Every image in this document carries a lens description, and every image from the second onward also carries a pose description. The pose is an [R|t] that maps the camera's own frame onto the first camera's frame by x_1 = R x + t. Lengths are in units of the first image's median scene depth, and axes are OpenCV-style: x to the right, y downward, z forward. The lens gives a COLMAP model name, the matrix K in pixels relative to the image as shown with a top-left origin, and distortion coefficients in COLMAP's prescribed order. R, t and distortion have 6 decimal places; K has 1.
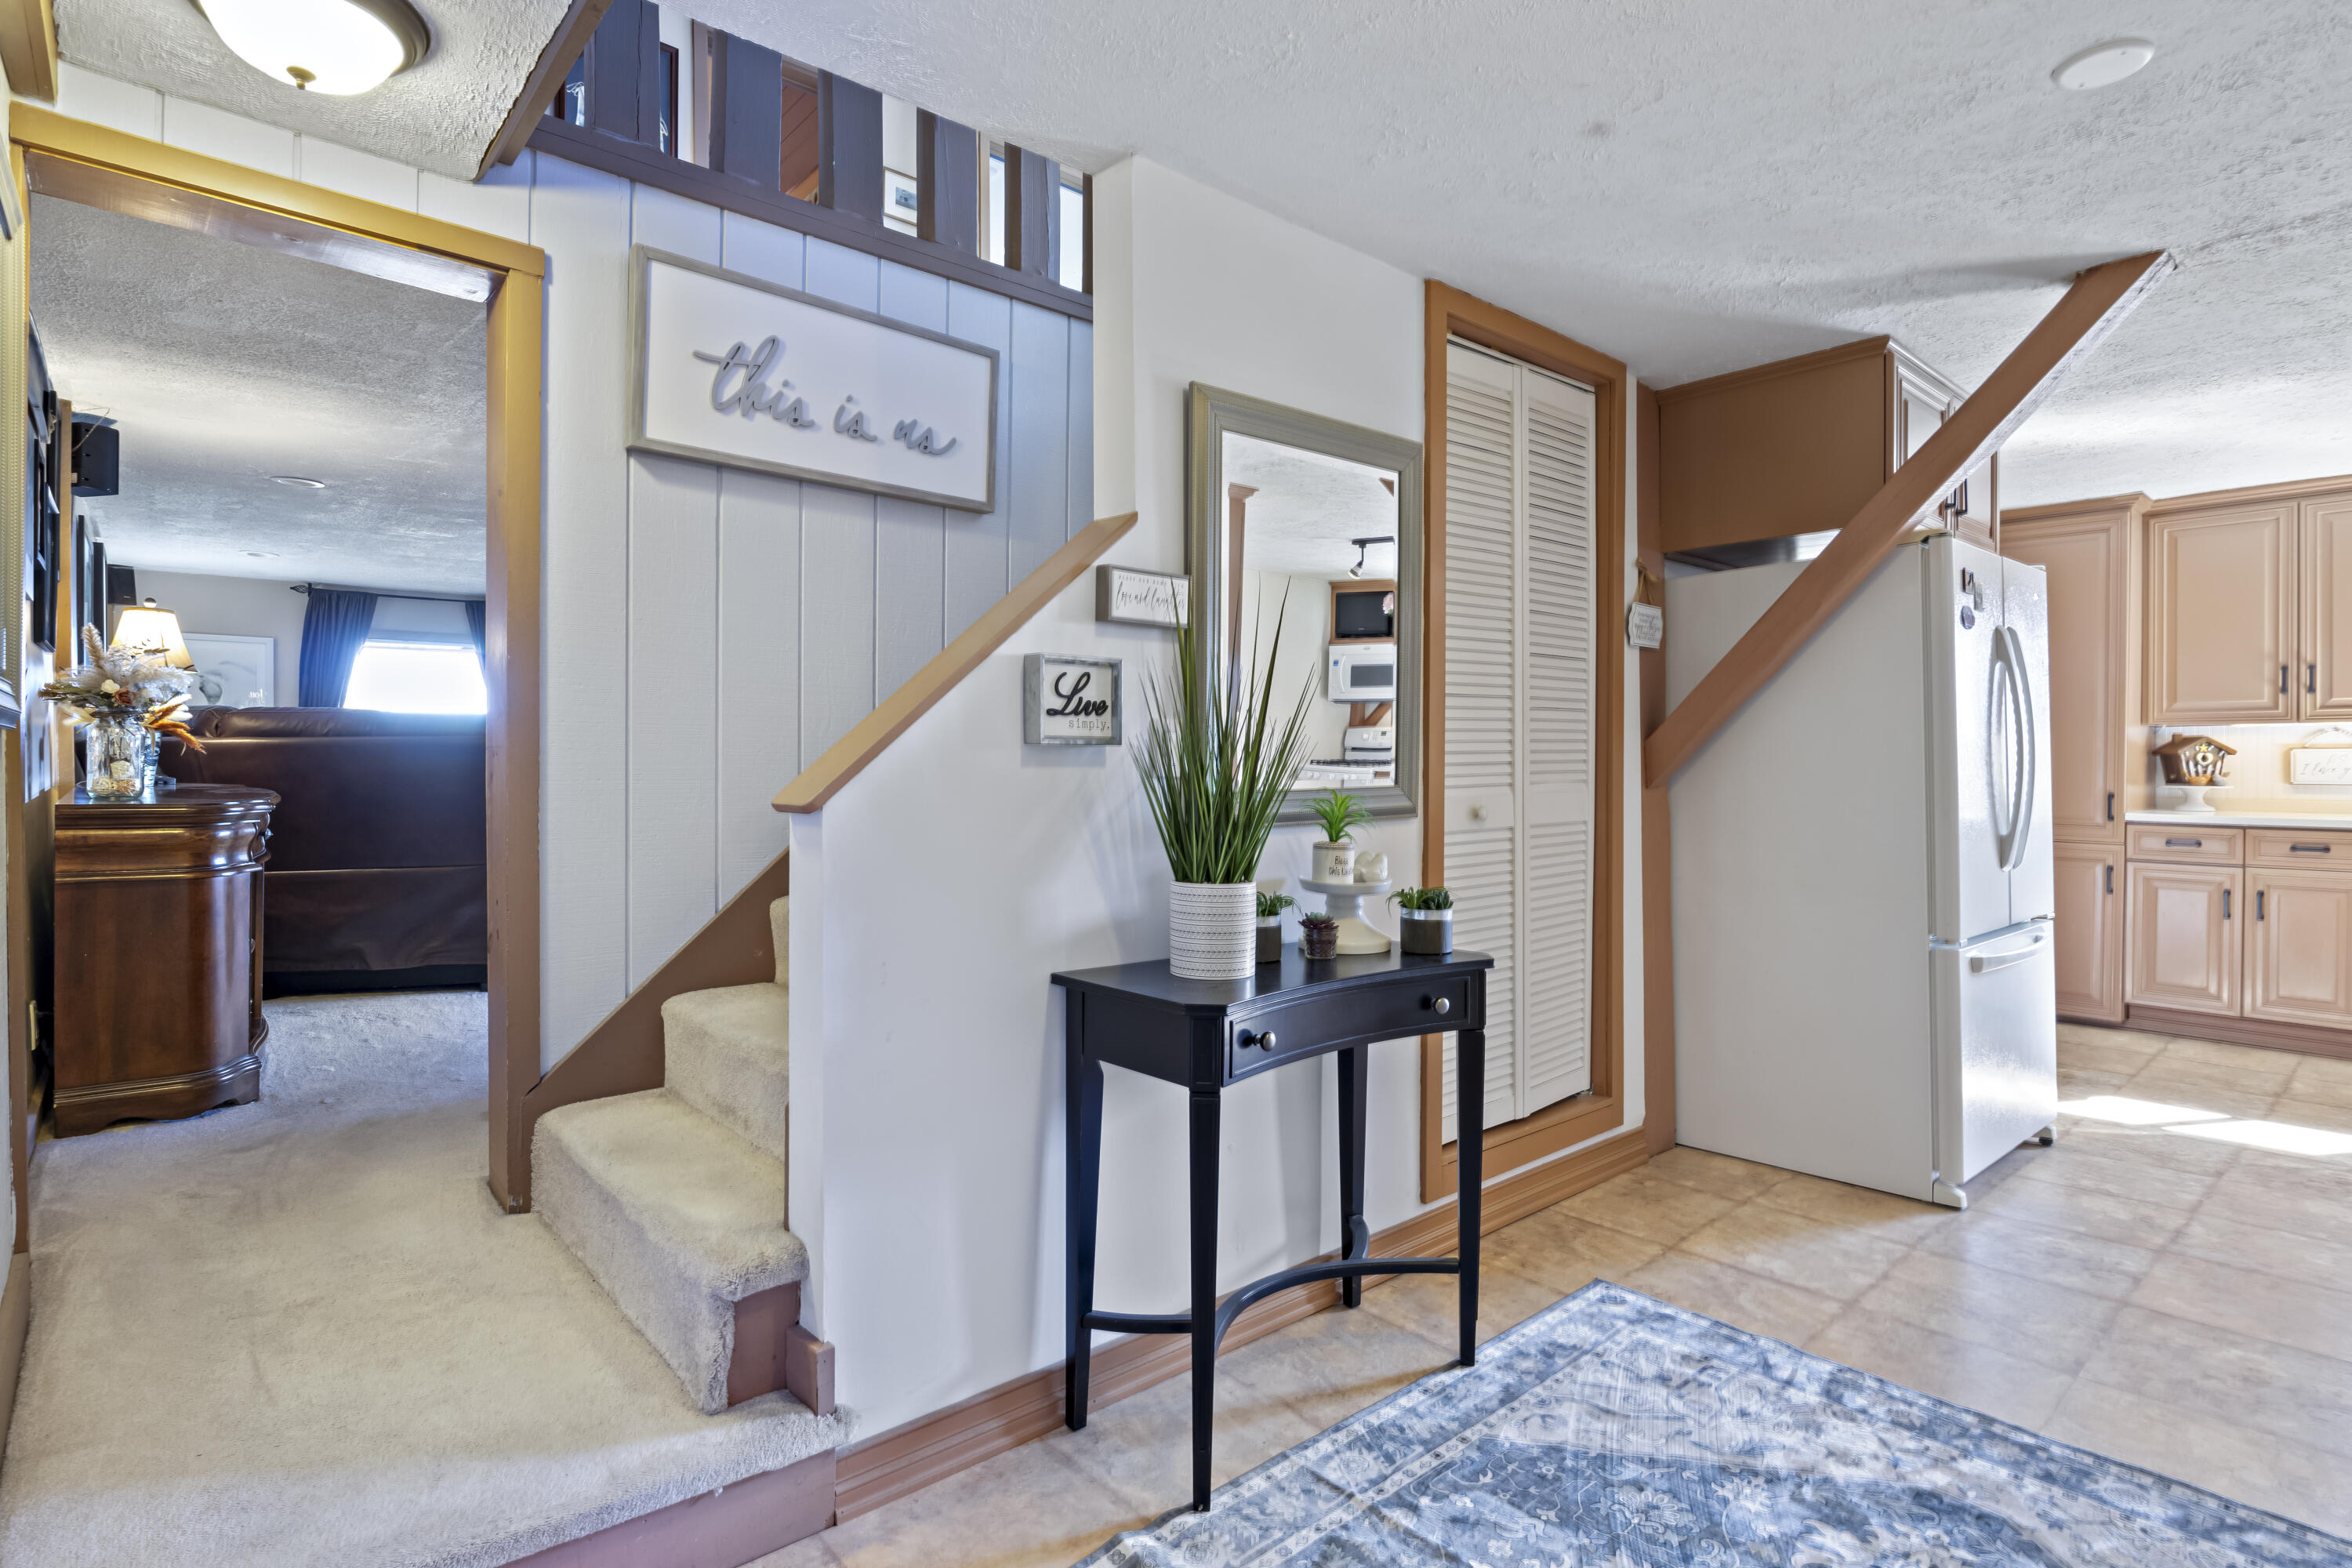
lens RADIAL K [[1241.3, 0, 1119.5], [0, 1241.3, 763.9], [0, 0, 1]] dist [-0.017159, 0.000625]
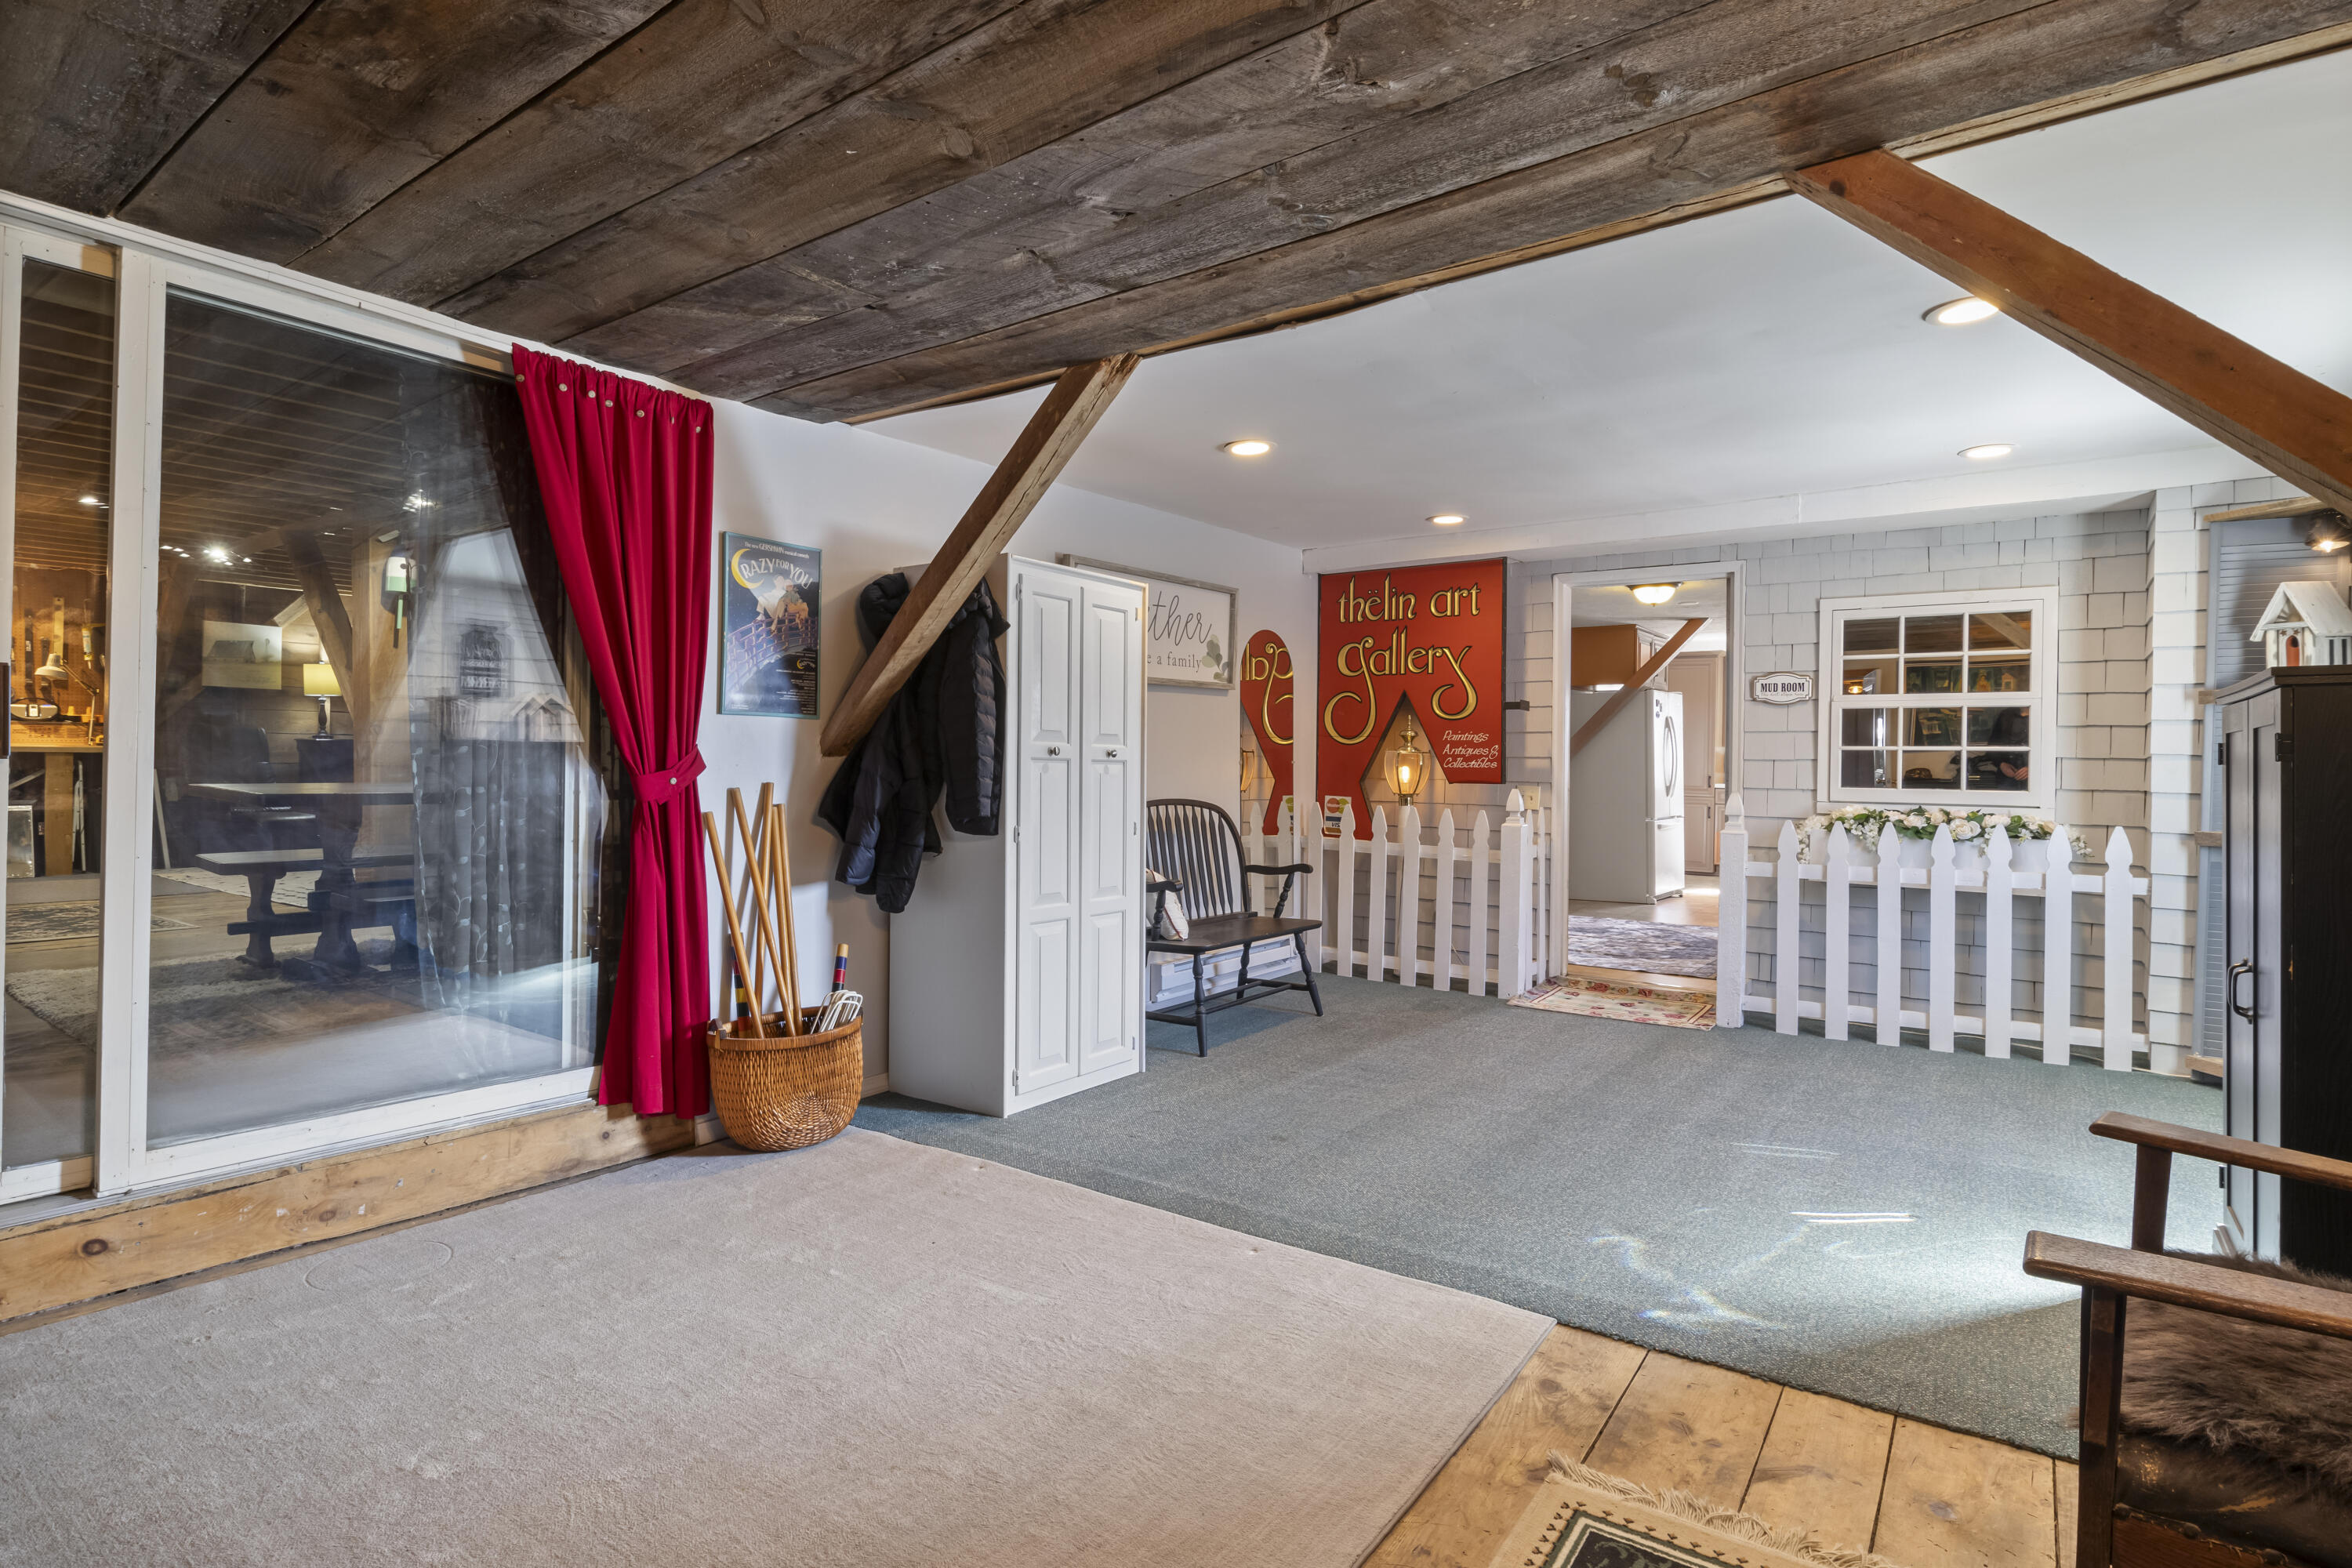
lens RADIAL K [[1177.5, 0, 1175.5], [0, 1177.5, 772.8], [0, 0, 1]] dist [-0.012162, 0.000937]
pose [[0.972857, 0.000003, 0.231406, -2.709856], [-0.001101, 0.999989, 0.004617, 0.036098], [-0.231403, -0.004746, 0.972846, -3.675849]]
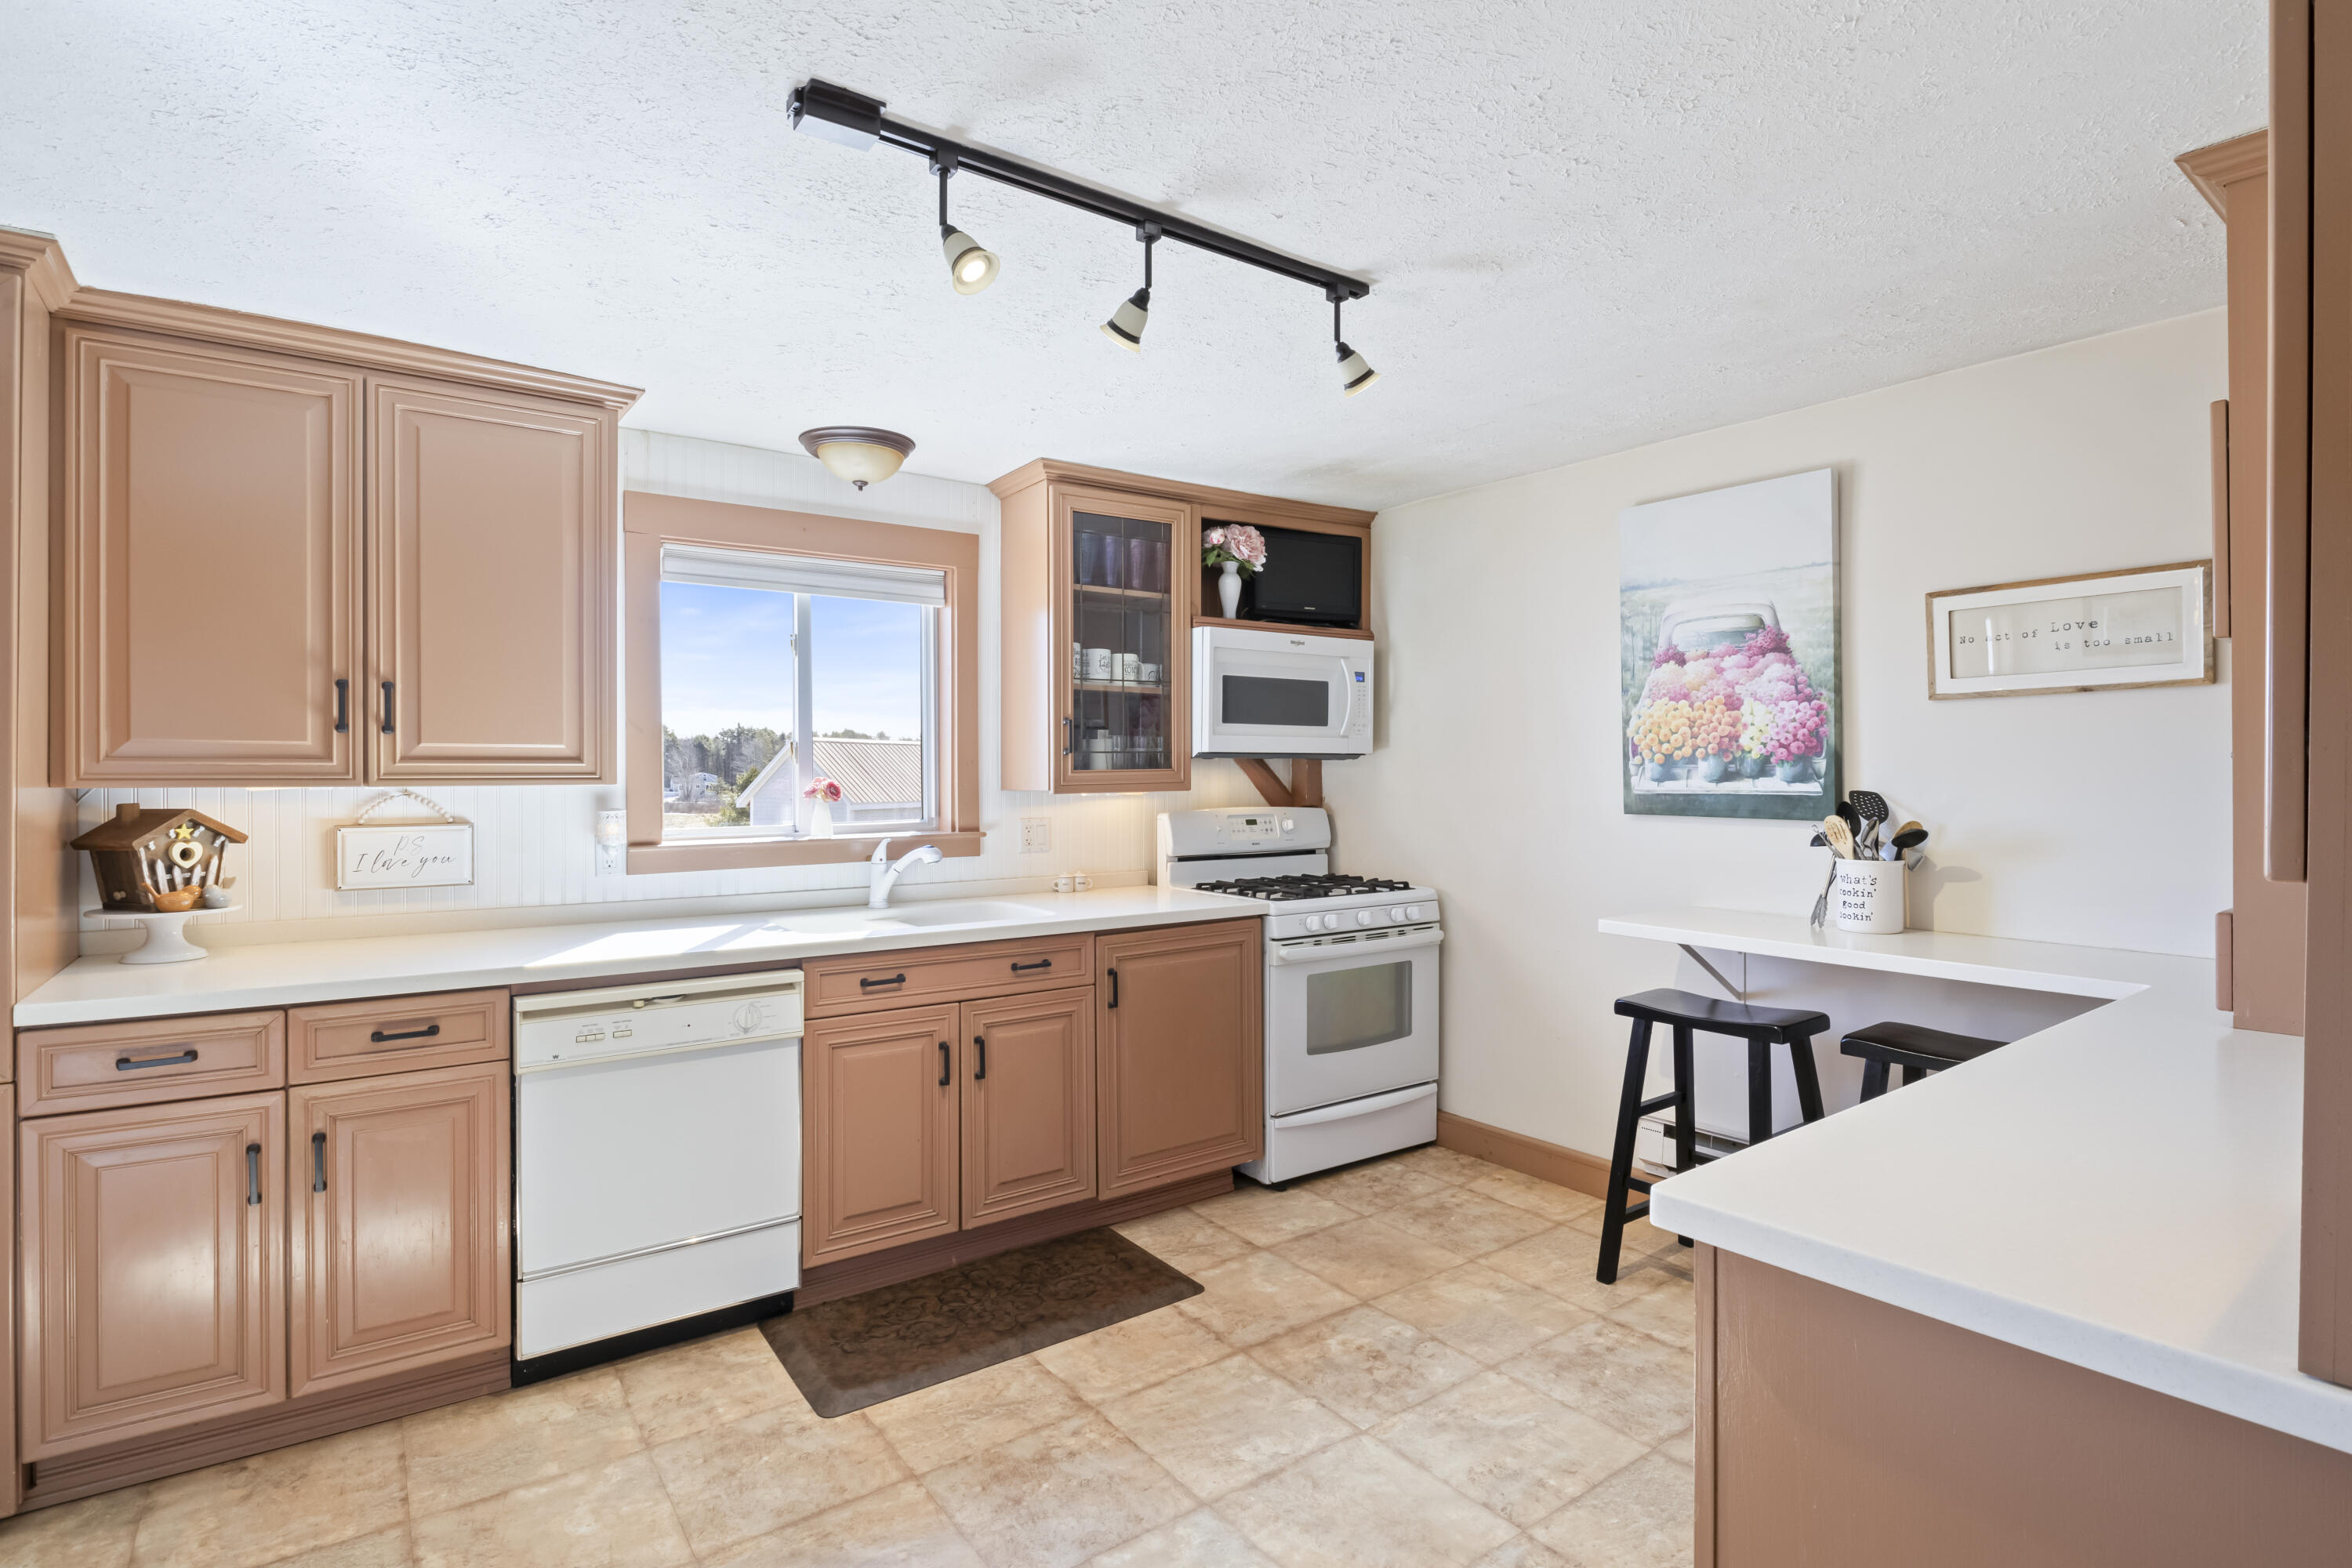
lens RADIAL K [[1177.5, 0, 1198.4], [0, 1177.5, 783.2], [0, 0, 1]] dist [-0.012162, 0.000937]
pose [[0.083556, -0.010239, 0.996451, 0.459778], [0.002361, 0.999946, 0.010077, -0.037767], [-0.996500, 0.001511, 0.083575, 0.564790]]
